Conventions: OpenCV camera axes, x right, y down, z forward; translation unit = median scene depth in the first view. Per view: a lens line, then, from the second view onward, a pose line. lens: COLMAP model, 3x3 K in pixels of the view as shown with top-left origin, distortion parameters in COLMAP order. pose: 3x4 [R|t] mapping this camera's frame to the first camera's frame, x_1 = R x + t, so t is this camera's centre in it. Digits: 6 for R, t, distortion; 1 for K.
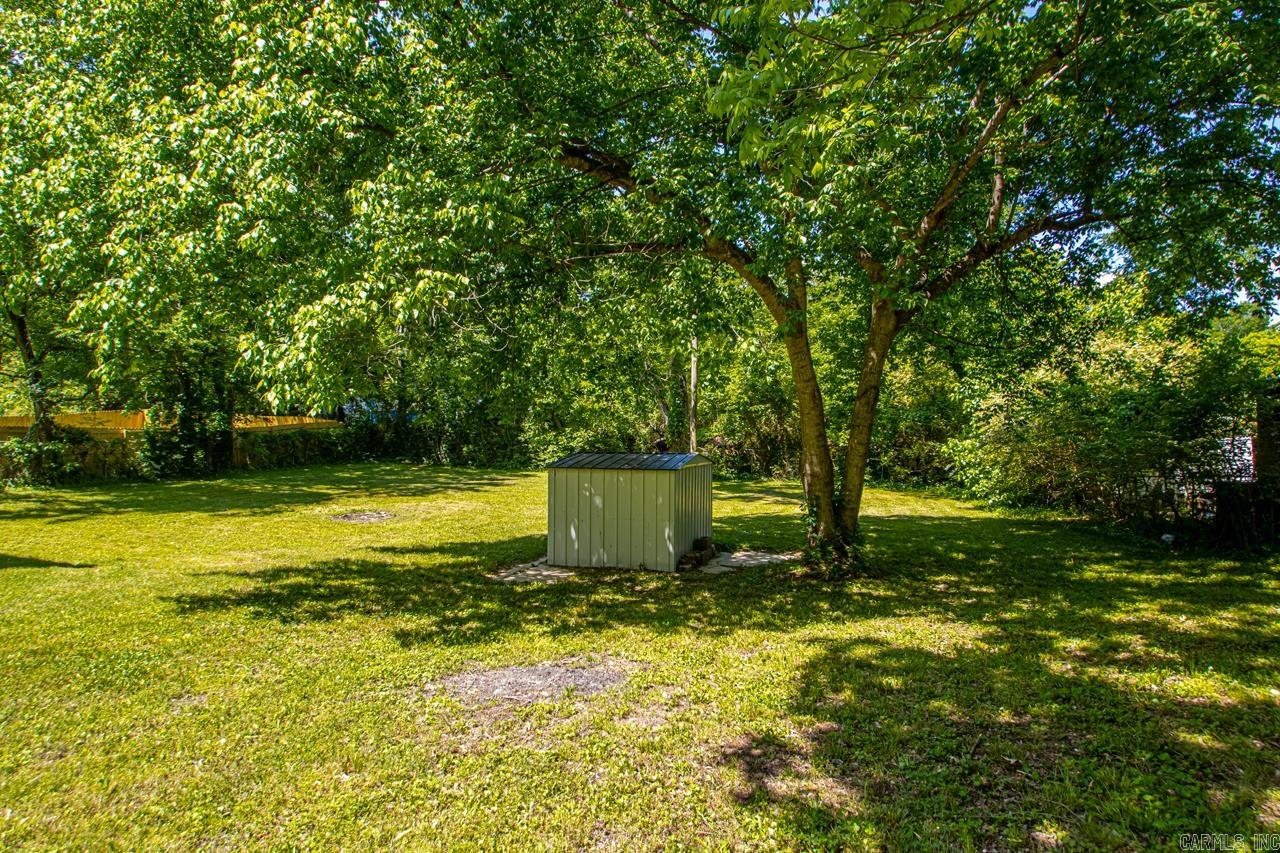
lens RADIAL K [[784.3, 0, 645.6], [0, 784.3, 430.3], [0, 0, 1]] dist [0.040764, -0.039642]
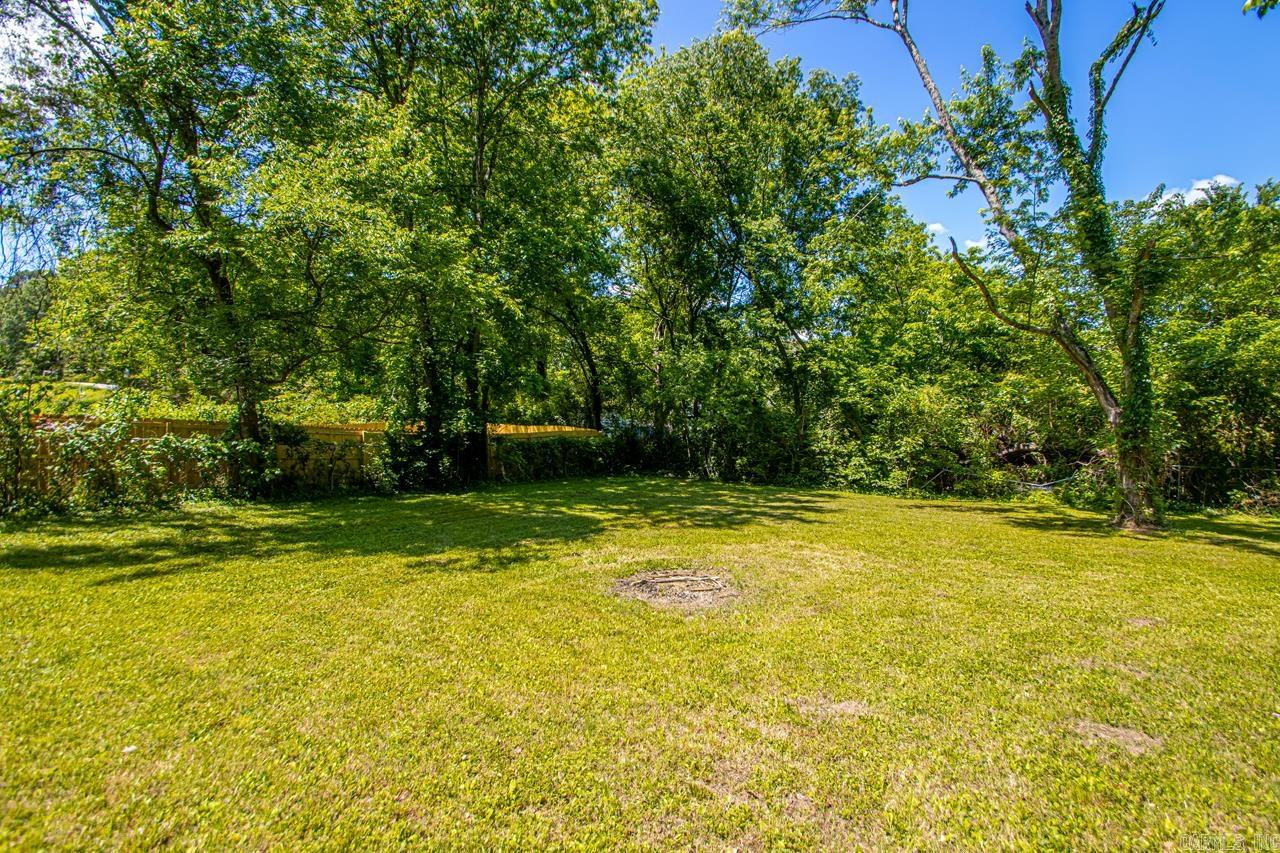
lens RADIAL K [[595.5, 0, 670.7], [0, 595.5, 440.7], [0, 0, 1]] dist [0.022009, -0.016970]
pose [[0.974111, 0.003755, -0.226038, -0.200724], [-0.008655, 0.999748, -0.020691, 0.019515], [0.225903, 0.022112, 0.973899, 0.459135]]
